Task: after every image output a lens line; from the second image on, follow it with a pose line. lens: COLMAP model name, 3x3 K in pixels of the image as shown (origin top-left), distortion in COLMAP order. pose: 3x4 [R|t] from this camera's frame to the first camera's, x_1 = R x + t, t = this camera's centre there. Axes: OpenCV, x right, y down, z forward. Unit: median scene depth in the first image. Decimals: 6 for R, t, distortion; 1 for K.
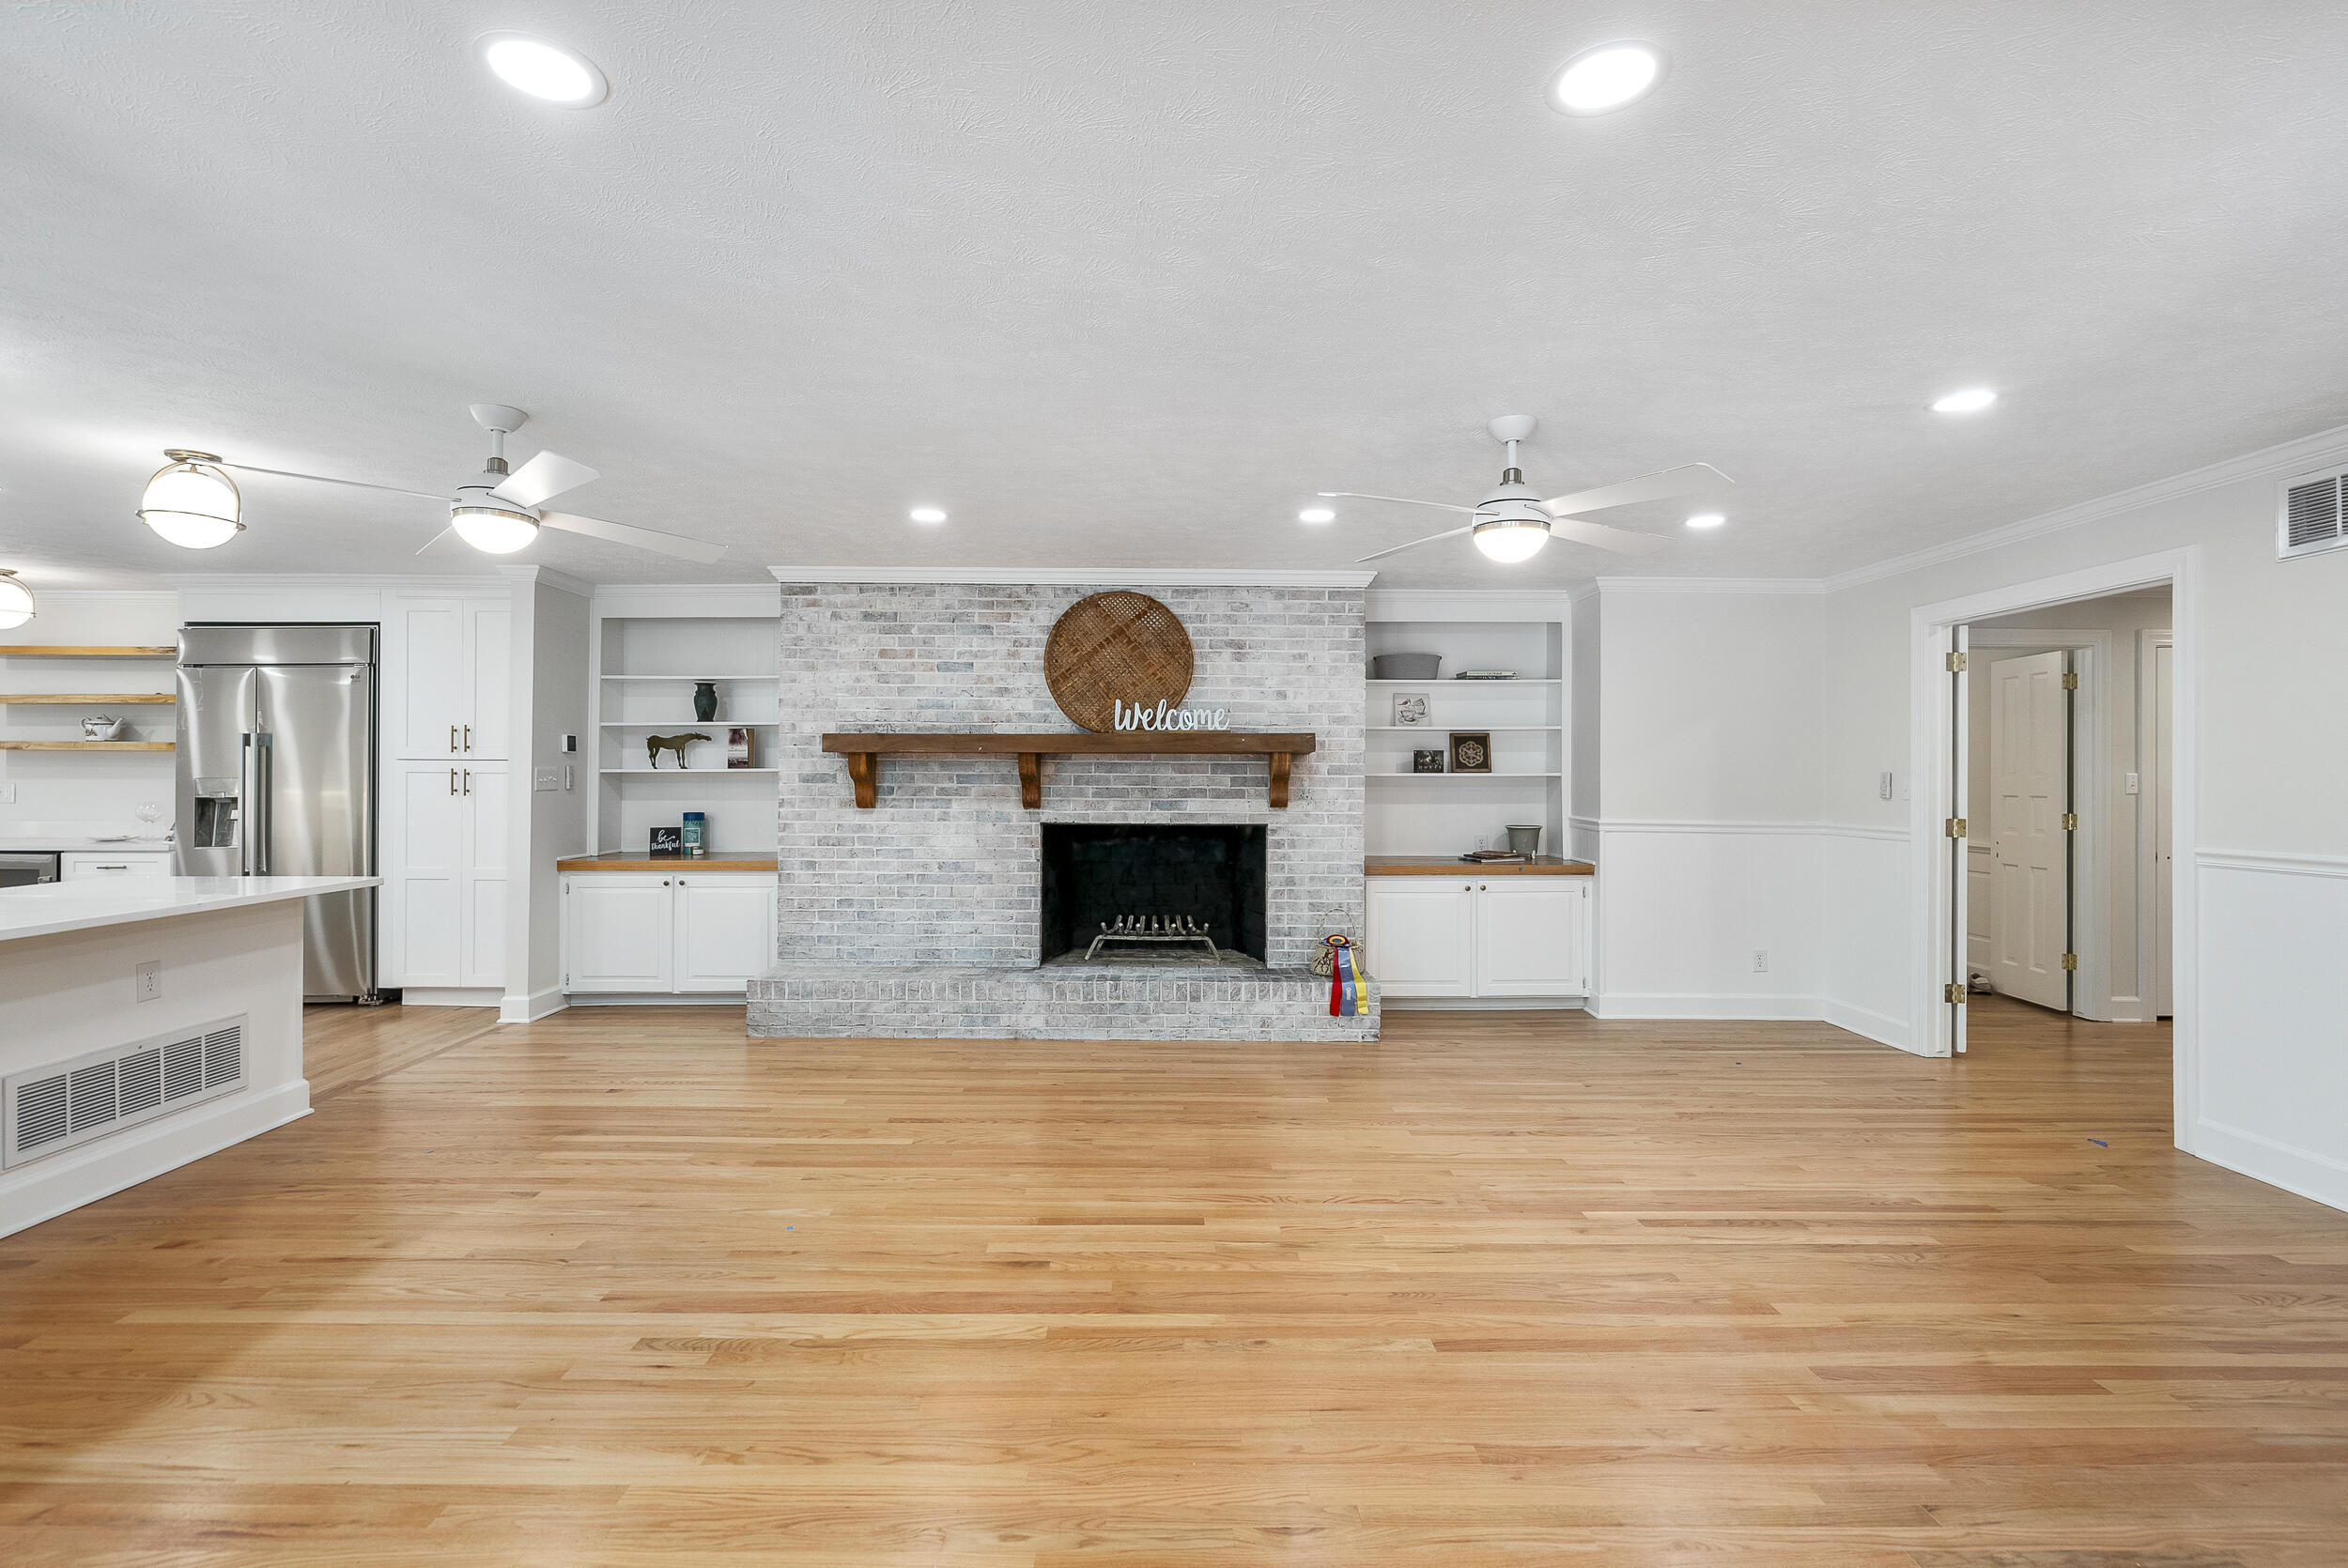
lens RADIAL K [[1077.2, 0, 1166.3], [0, 1077.2, 766.8], [0, 0, 1]] dist [-0.001993, 0.000090]
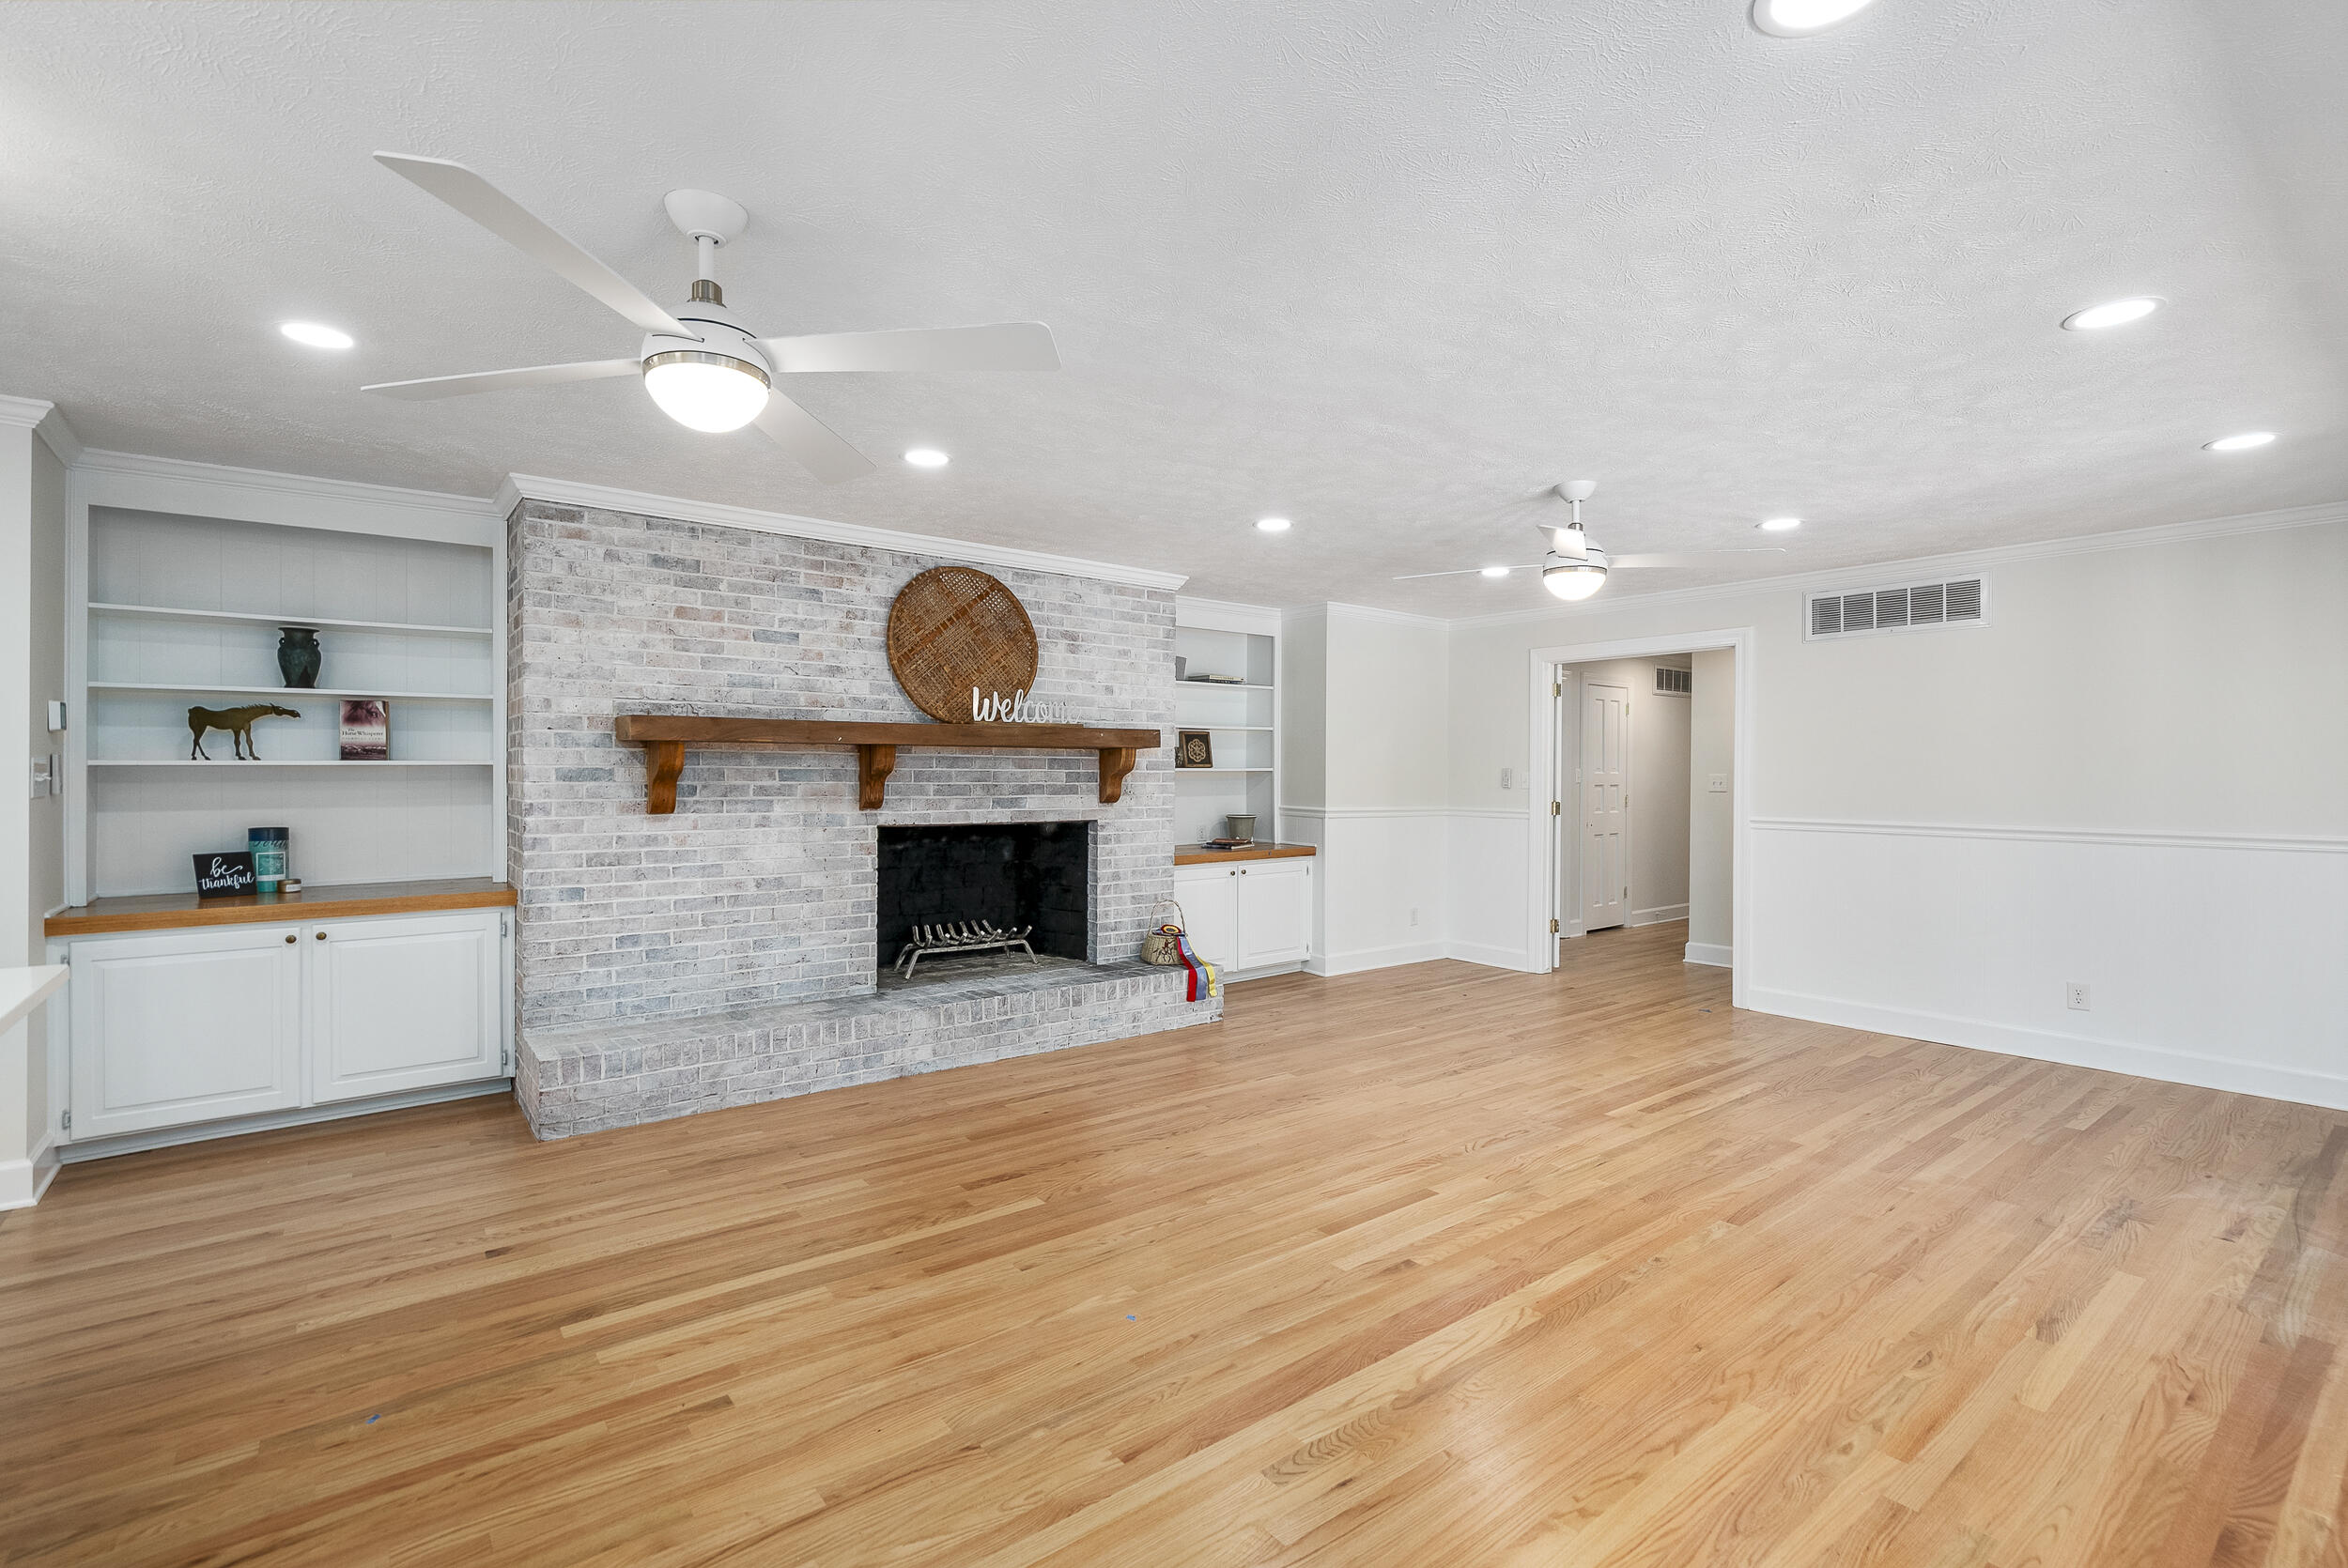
lens RADIAL K [[1061.7, 0, 1192.2], [0, 1061.7, 773.3], [0, 0, 1]] dist [-0.002255, 0.000258]
pose [[0.788759, -0.001750, 0.614700, -0.440710], [-0.006870, 0.999908, 0.011662, -0.001663], [-0.614665, -0.013421, 0.788674, 0.177078]]
